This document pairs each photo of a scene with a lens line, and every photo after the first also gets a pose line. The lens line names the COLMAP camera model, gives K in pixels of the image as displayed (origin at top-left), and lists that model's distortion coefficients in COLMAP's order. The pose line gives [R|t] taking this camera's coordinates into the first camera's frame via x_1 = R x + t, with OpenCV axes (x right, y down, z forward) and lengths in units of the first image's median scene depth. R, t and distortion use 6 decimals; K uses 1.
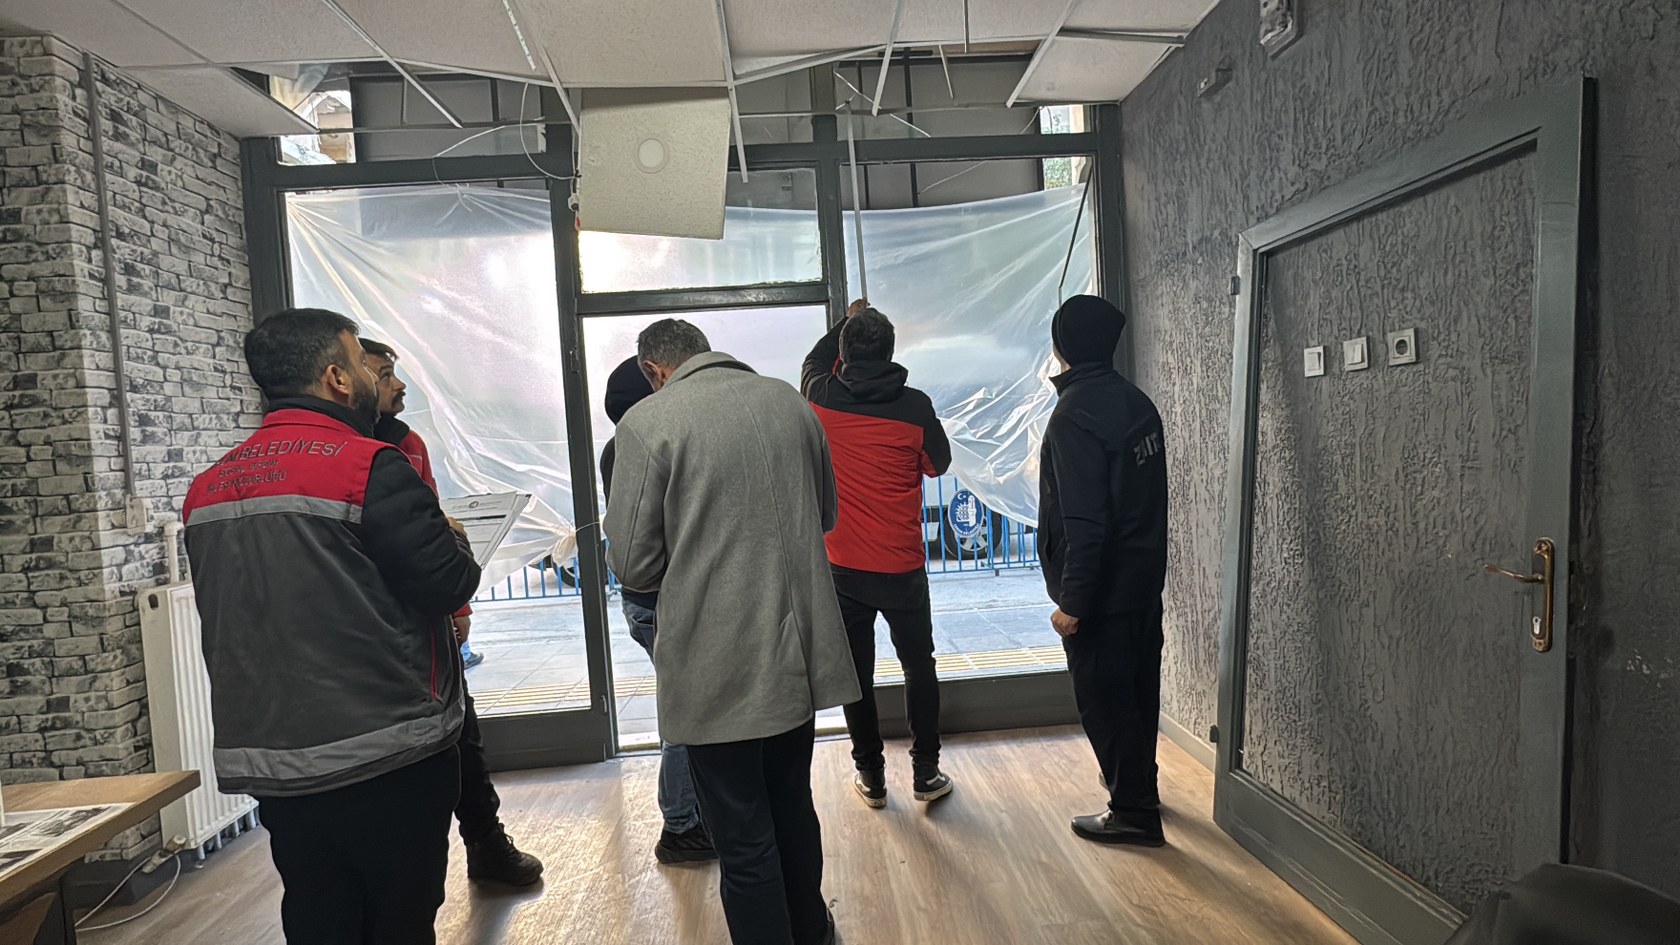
lens RADIAL K [[763.5, 0, 840.0], [0, 763.5, 472.5], [0, 0, 1]] dist [-0.003846, -0.000638]
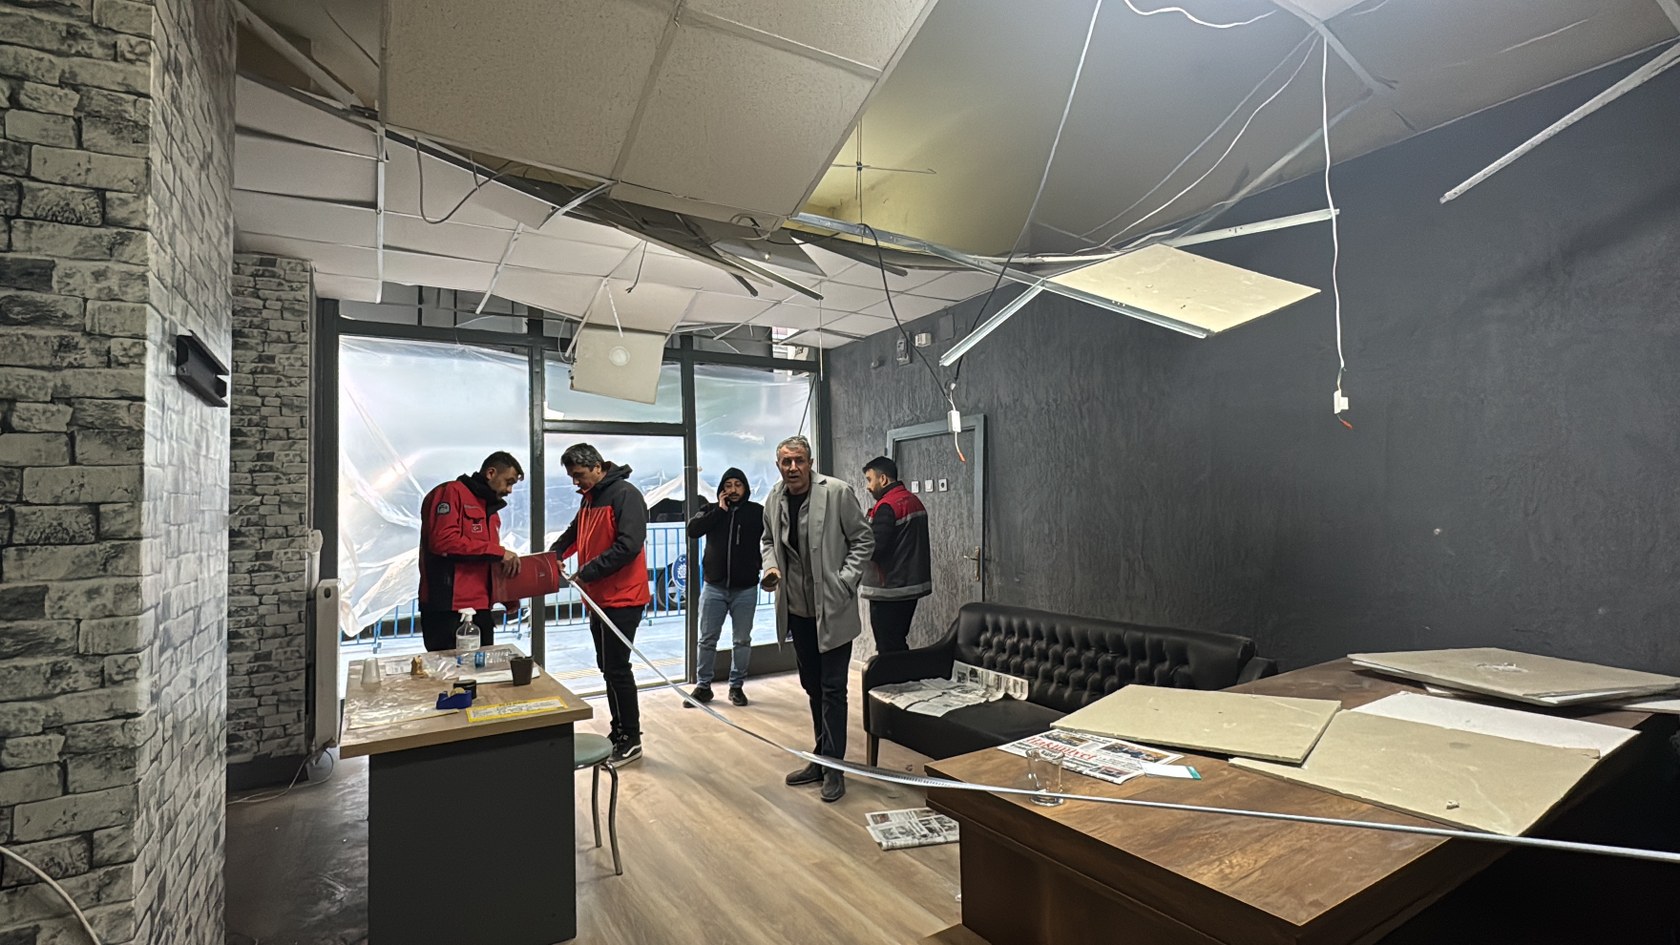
lens RADIAL K [[763.5, 0, 840.0], [0, 763.5, 472.5], [0, 0, 1]] dist [-0.003846, -0.000638]
pose [[0.881093, 0.061739, 0.468896, -0.736991], [-0.009439, 0.993541, -0.113082, 0.089654], [-0.472849, 0.095210, 0.875985, -1.034141]]
